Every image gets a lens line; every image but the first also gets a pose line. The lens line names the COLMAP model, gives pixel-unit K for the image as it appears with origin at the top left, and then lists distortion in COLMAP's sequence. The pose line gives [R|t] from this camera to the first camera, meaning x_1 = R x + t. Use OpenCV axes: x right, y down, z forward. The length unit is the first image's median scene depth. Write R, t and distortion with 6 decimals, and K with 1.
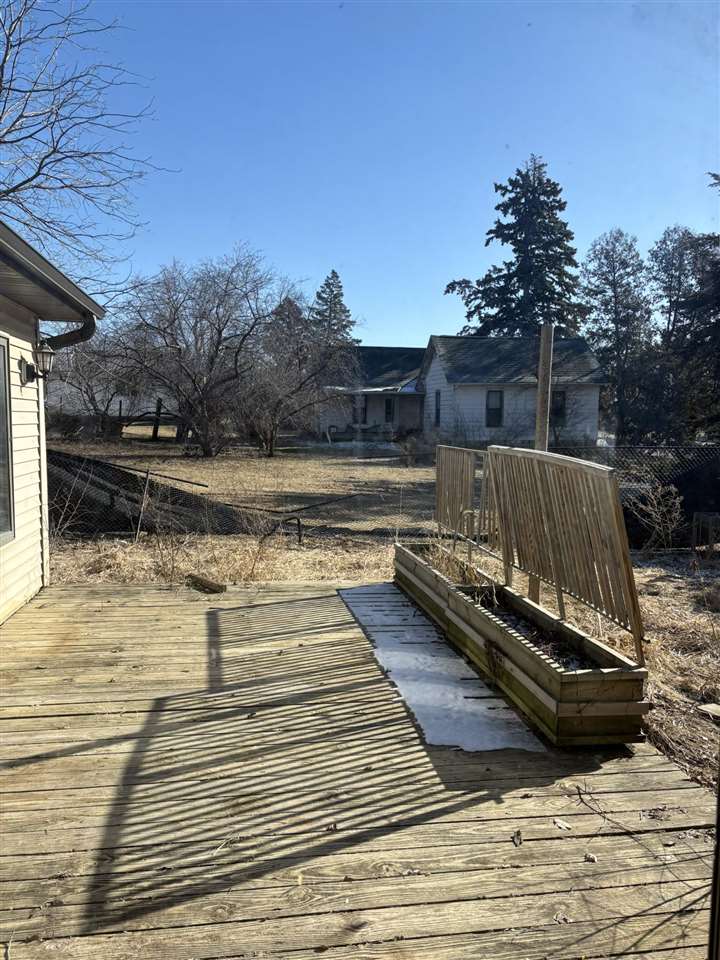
lens RADIAL K [[727.0, 0, 359.6], [0, 727.0, 478.9], [0, 0, 1]] dist [0.055381, -0.012048]
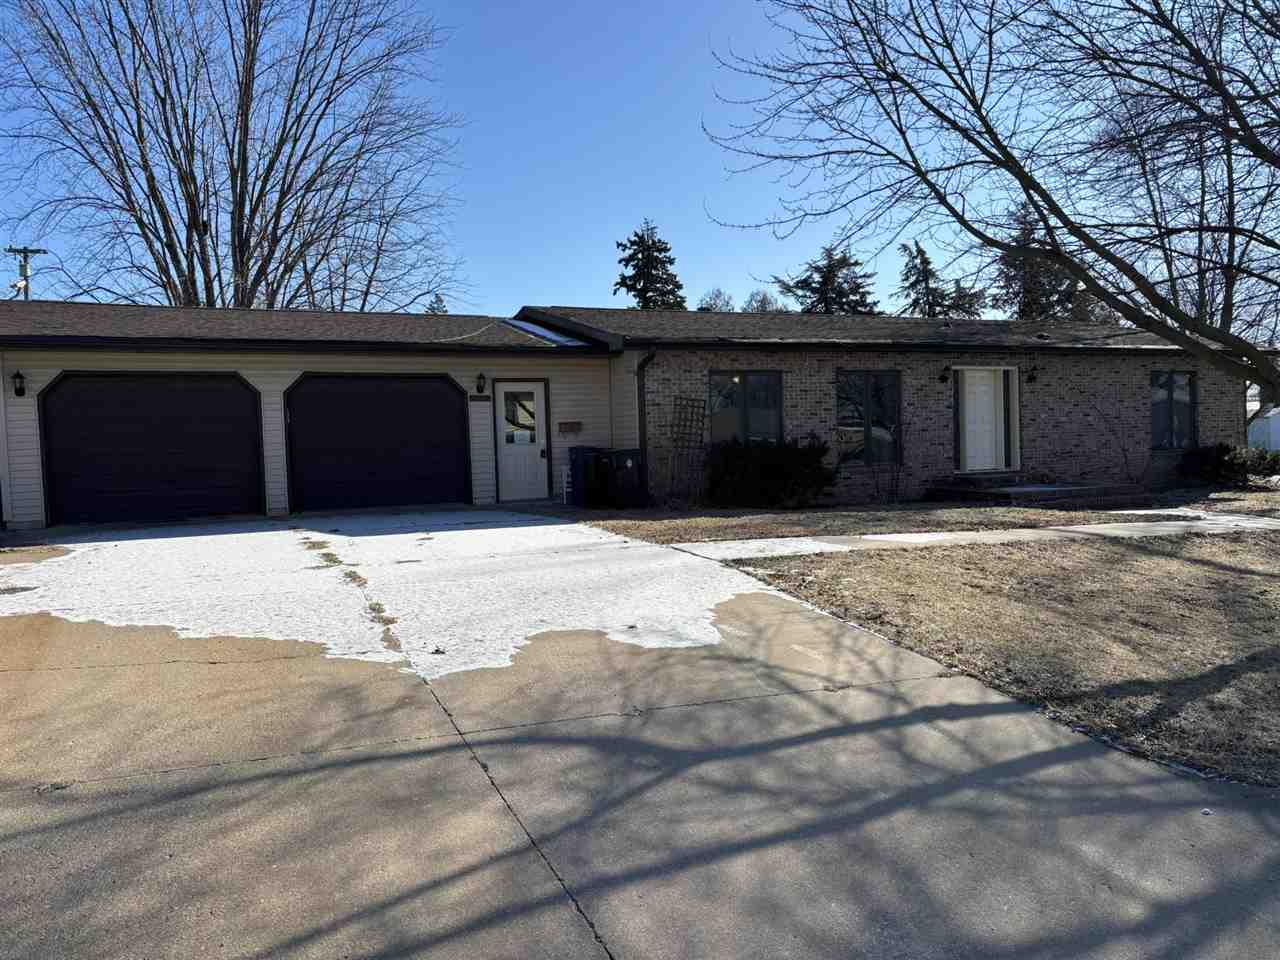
lens RADIAL K [[969.4, 0, 640.0], [0, 969.4, 481.4], [0, 0, 1]] dist [0.055381, -0.012048]
pose [[0.968378, -0.041569, 0.246001, -0.181769], [0.055069, 0.997316, -0.048253, 0.062036], [-0.243335, 0.060274, 0.968068, -0.506698]]
